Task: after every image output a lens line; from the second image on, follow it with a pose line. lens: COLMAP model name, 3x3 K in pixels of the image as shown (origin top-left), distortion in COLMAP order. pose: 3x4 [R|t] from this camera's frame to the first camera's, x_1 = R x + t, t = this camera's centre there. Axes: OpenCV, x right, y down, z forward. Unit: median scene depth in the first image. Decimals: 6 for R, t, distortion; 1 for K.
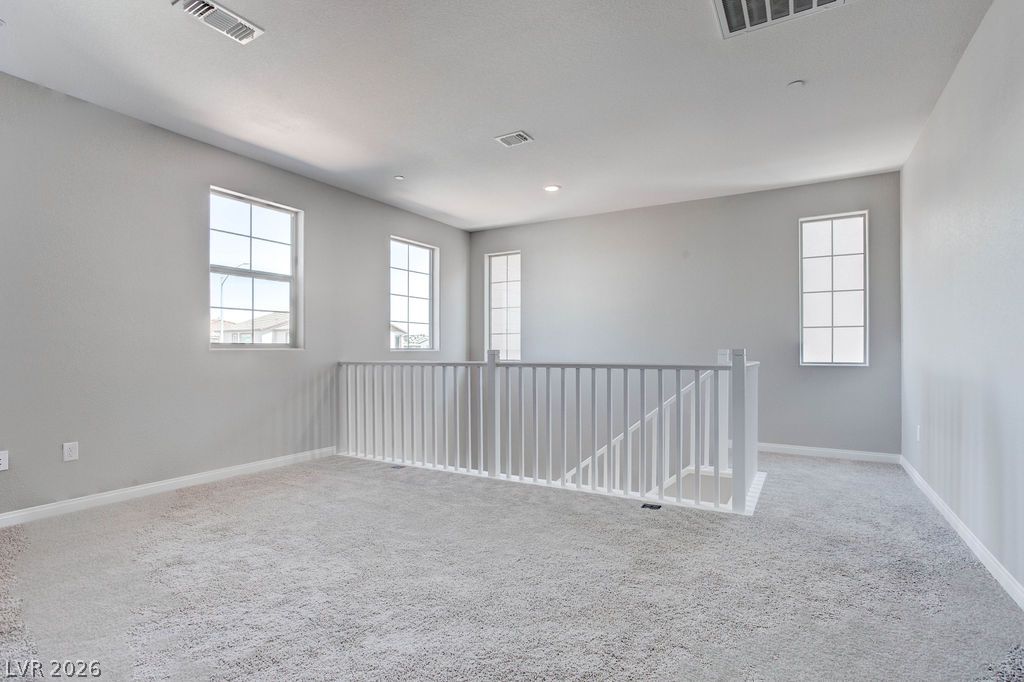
lens RADIAL K [[502.8, 0, 519.2], [0, 502.8, 350.4], [0, 0, 1]] dist [-0.052018, 0.036675]
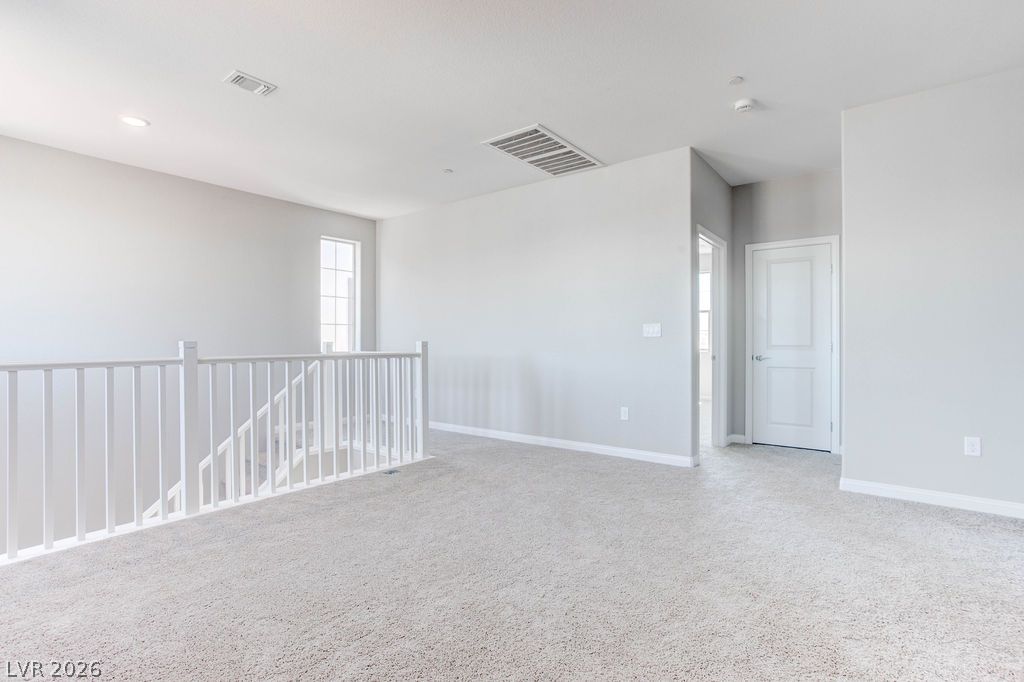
lens RADIAL K [[502.8, 0, 519.2], [0, 502.8, 350.4], [0, 0, 1]] dist [-0.052018, 0.036675]
pose [[0.118417, -0.013942, 0.992866, -0.757974], [0.003486, 0.999901, 0.013625, 0.004001], [-0.992958, 0.001847, 0.118454, 0.471409]]
